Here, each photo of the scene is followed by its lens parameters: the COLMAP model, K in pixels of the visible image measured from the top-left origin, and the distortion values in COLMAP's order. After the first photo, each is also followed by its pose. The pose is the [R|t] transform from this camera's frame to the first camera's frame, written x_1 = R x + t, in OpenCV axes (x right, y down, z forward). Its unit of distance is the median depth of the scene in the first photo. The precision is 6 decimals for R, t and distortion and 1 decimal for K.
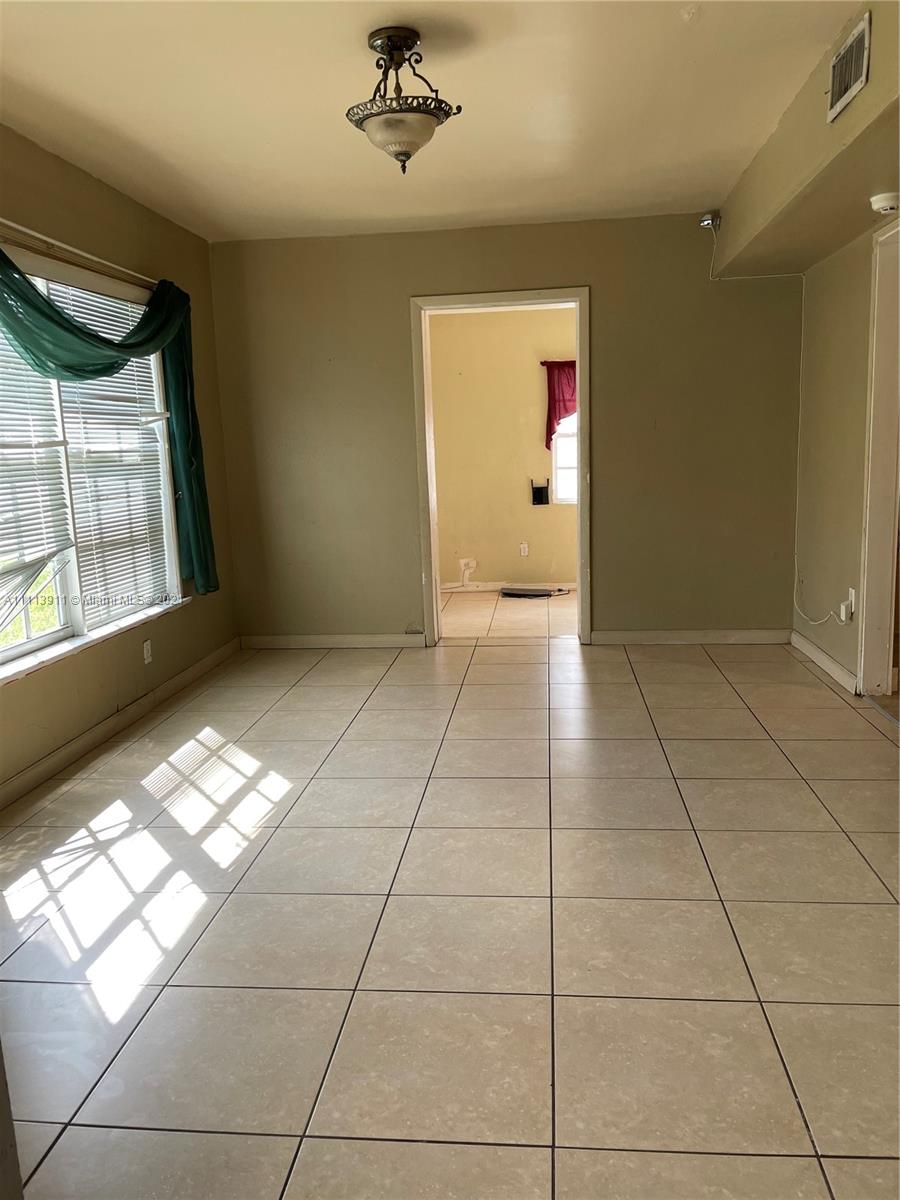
lens RADIAL K [[923.0, 0, 447.8], [0, 923.0, 600.1], [0, 0, 1]] dist [0.063216, -0.003472]
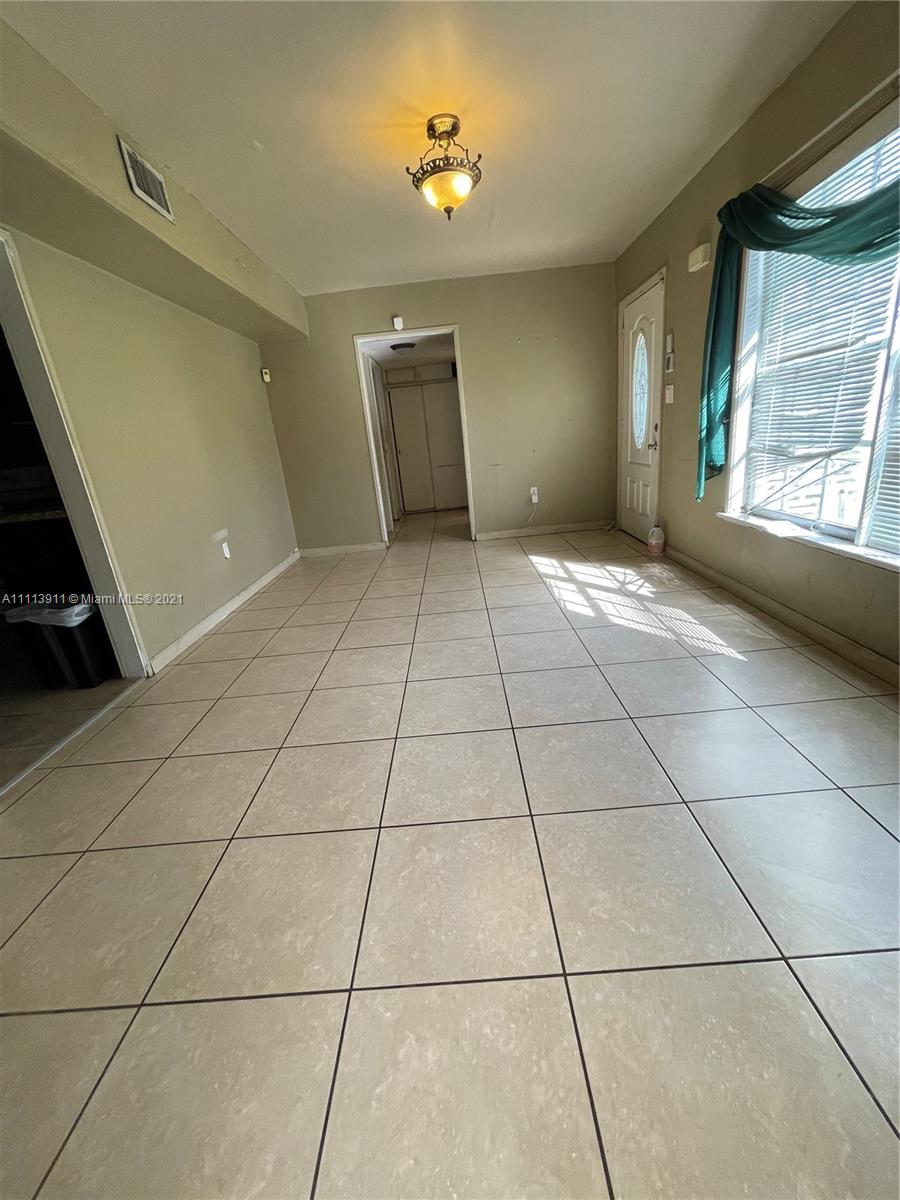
lens RADIAL K [[481.8, 0, 448.7], [0, 481.8, 603.5], [0, 0, 1]] dist [-0.001531, -0.000019]
pose [[-0.983085, 0.173506, -0.058648, 0.097666], [0.123574, 0.864720, 0.486814, -0.271225], [0.135179, 0.471333, -0.871534, 1.813667]]
